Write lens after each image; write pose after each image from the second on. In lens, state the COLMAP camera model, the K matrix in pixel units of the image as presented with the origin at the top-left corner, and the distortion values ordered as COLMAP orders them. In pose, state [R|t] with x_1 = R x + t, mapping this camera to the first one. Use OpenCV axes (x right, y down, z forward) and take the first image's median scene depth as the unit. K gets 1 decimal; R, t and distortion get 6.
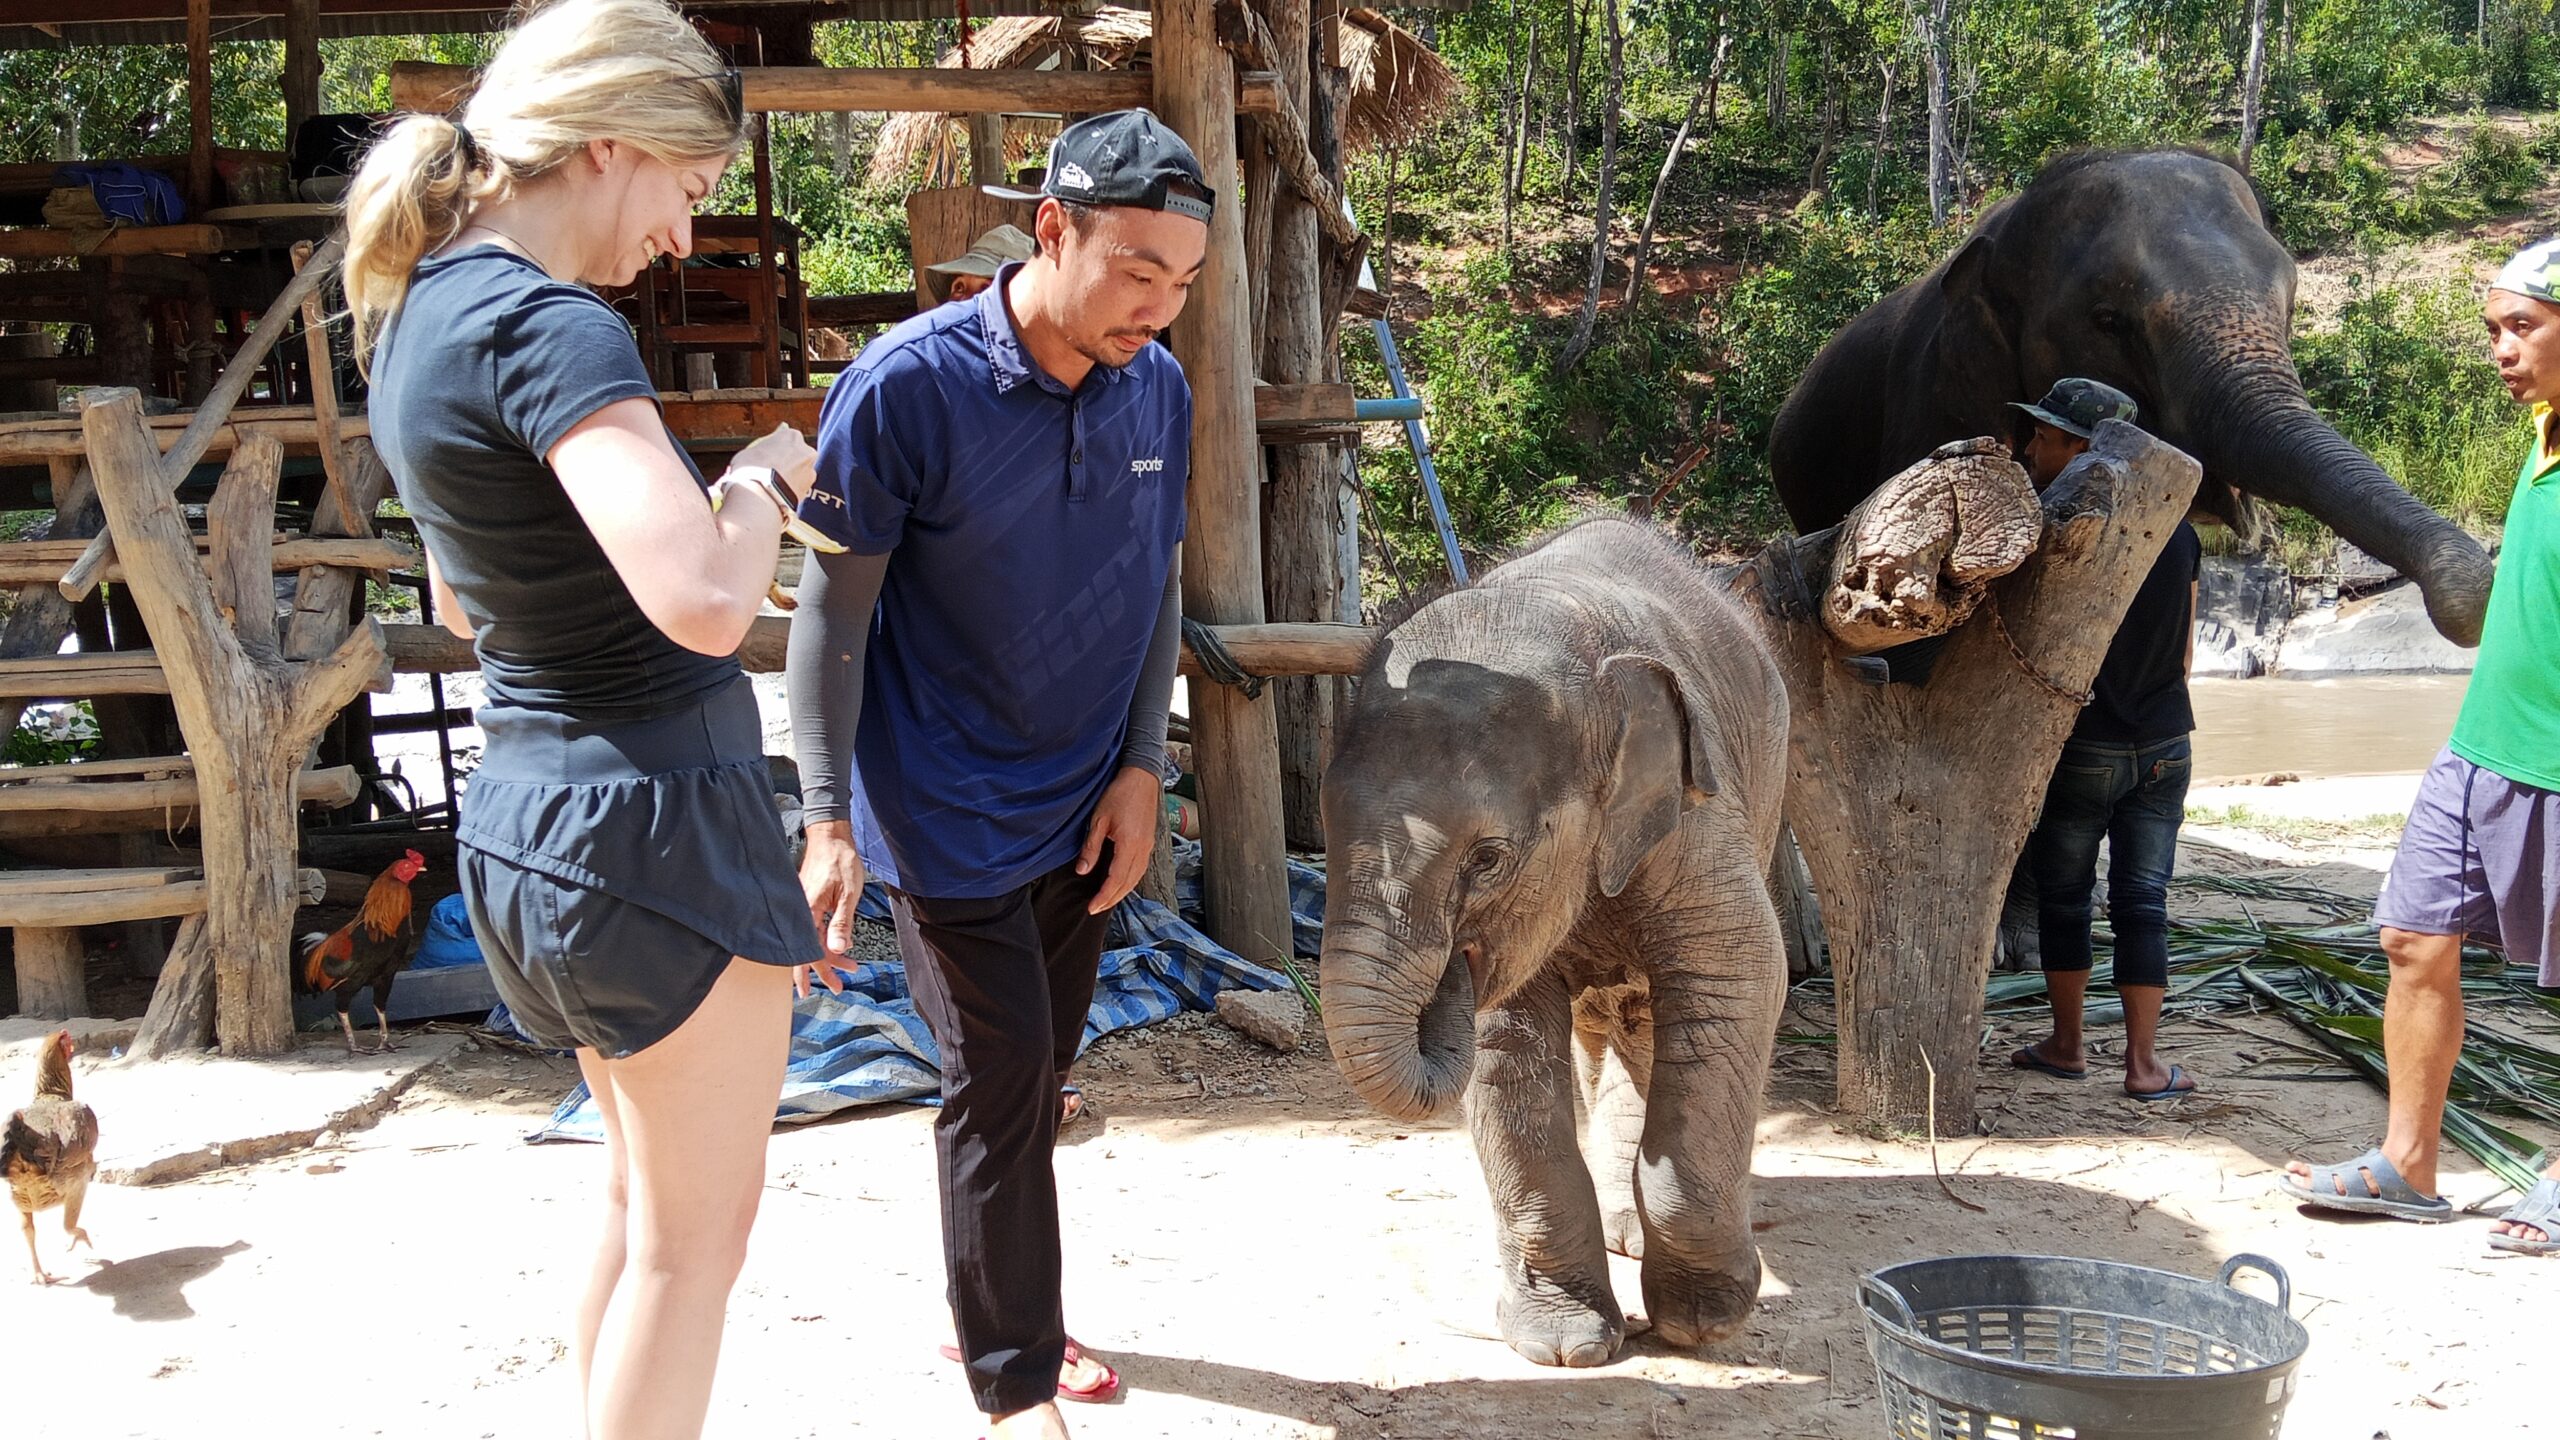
lens RADIAL K [[2051.7, 0, 1272.9], [0, 2051.7, 722.1], [0, 0, 1]] dist [0.025449, -0.114606]
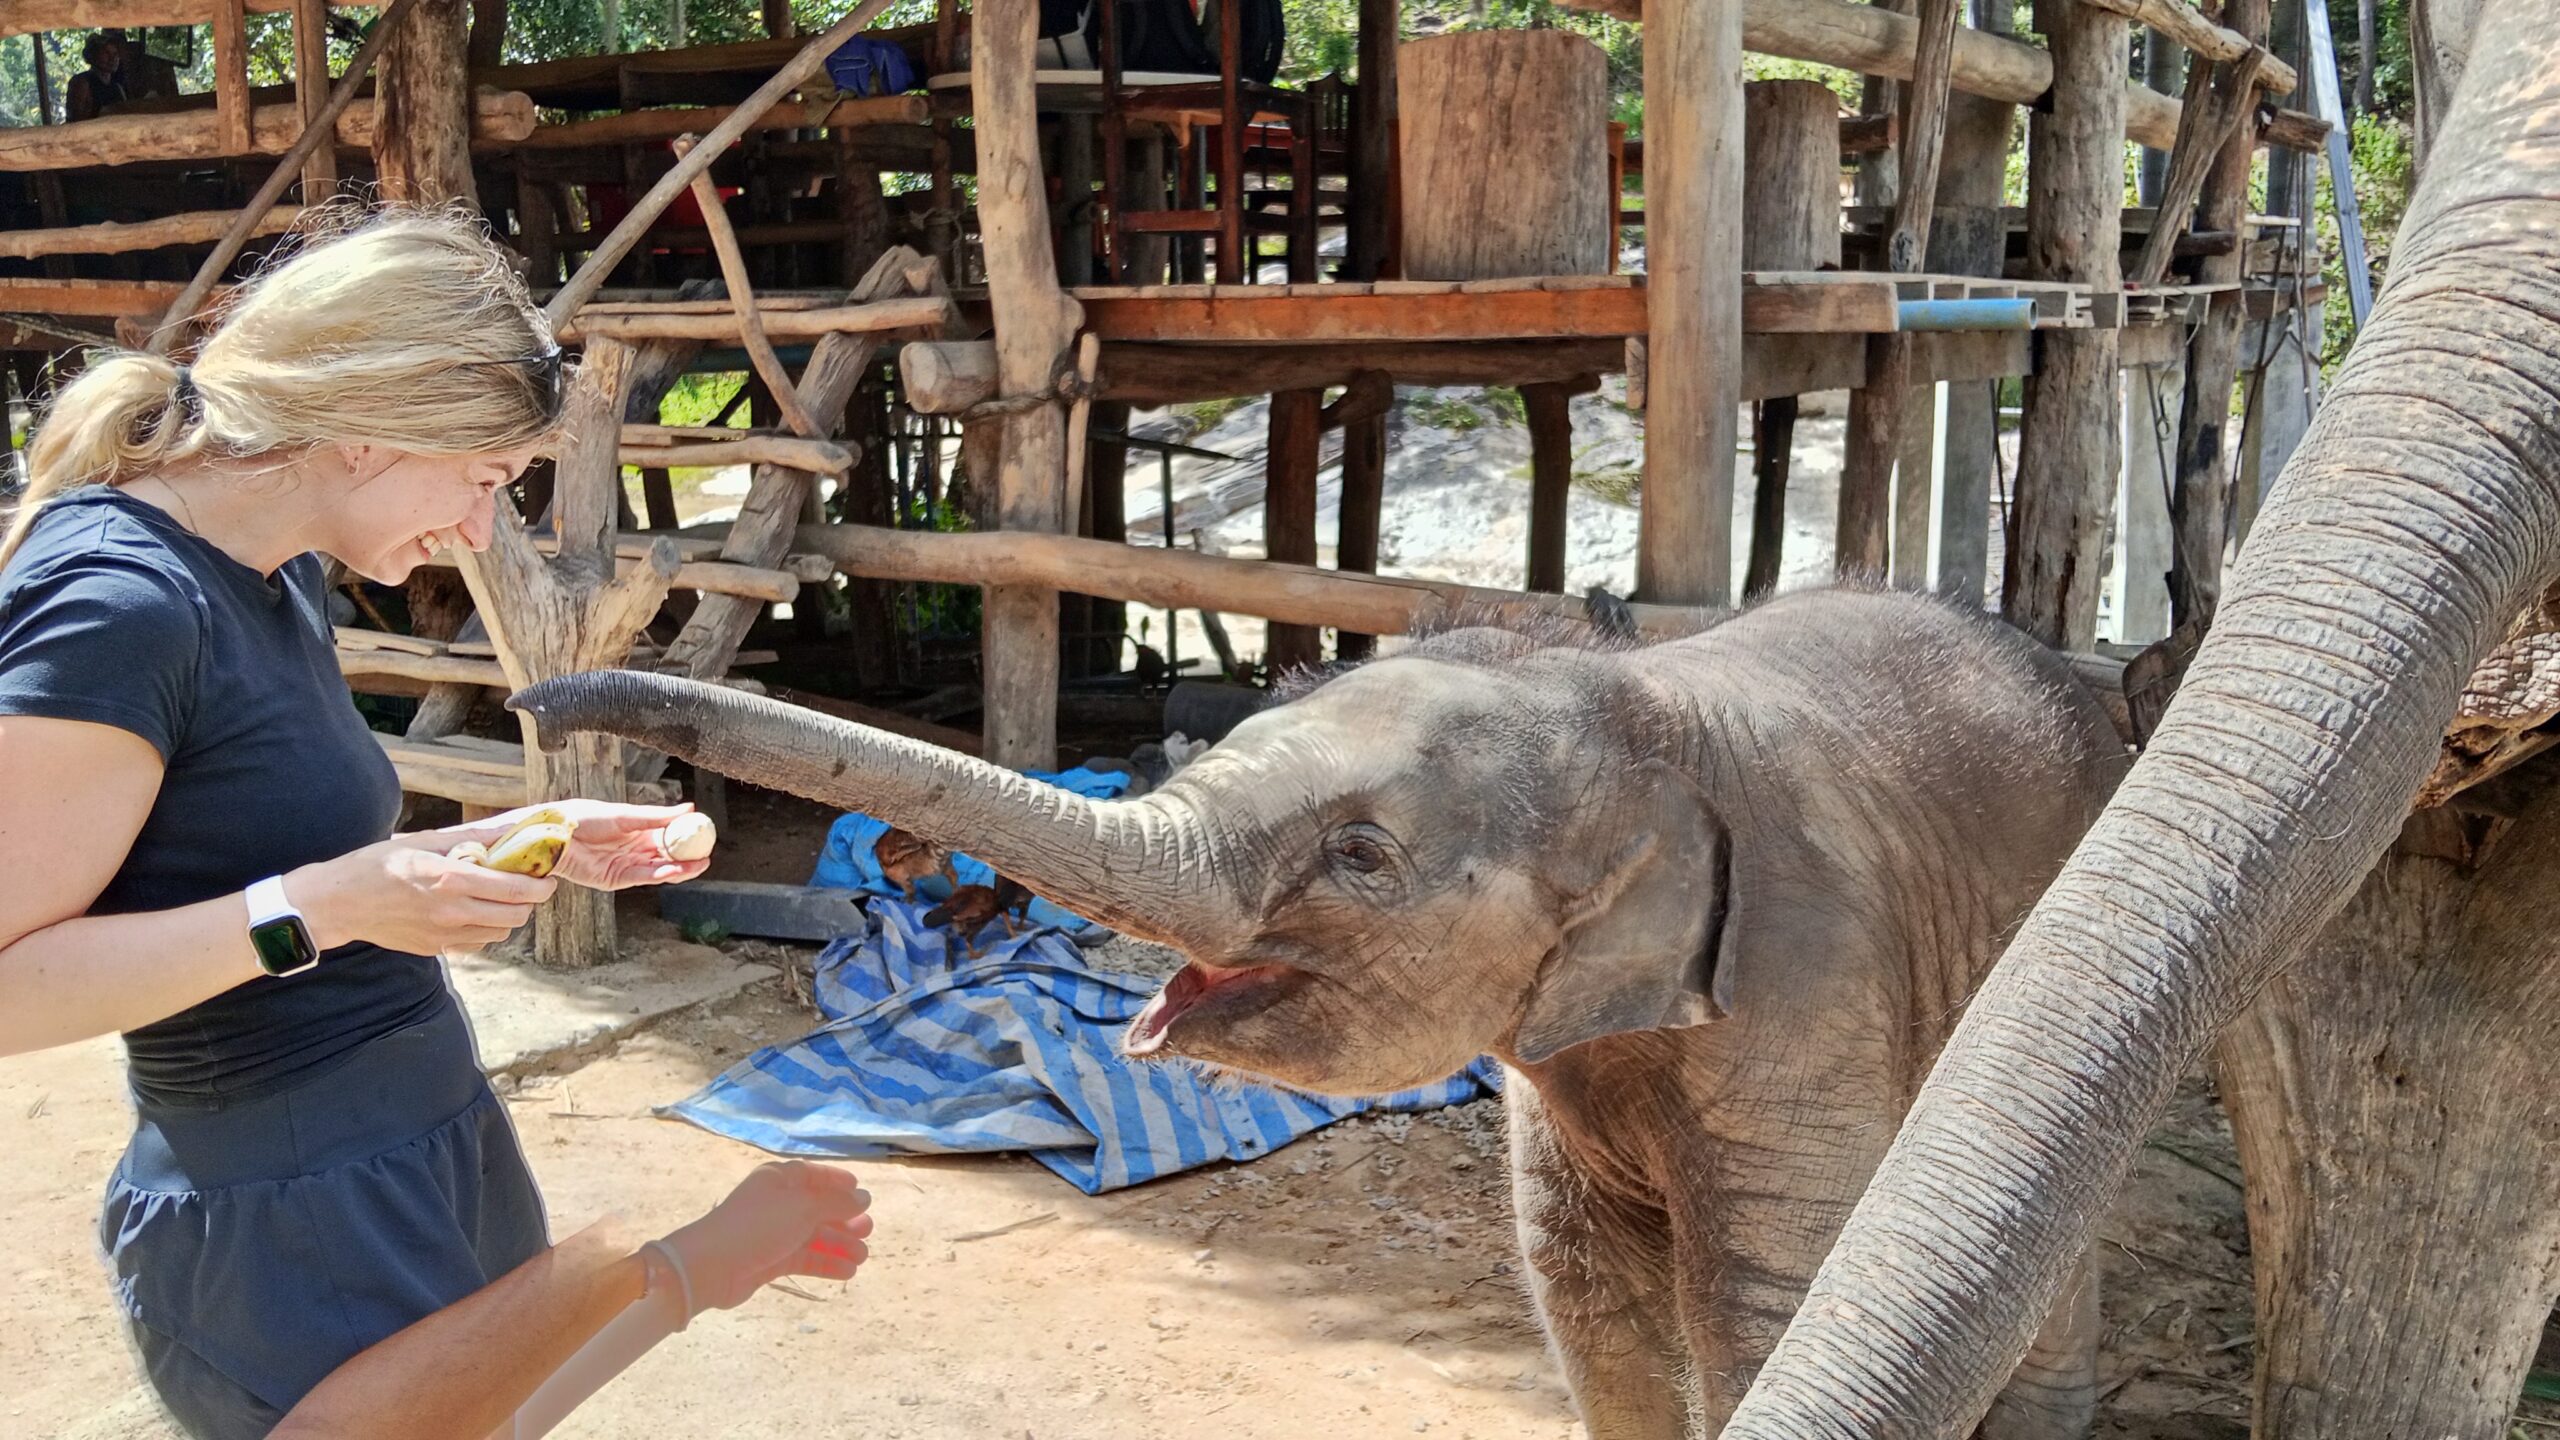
lens RADIAL K [[2051.7, 0, 1277.5], [0, 2051.7, 678.4], [0, 0, 1]] dist [0.025449, -0.114606]
pose [[0.855439, 0.111338, -0.505794, 0.310216], [-0.075103, 0.992964, 0.091555, -0.099166], [0.512429, -0.040333, 0.857782, 0.325638]]
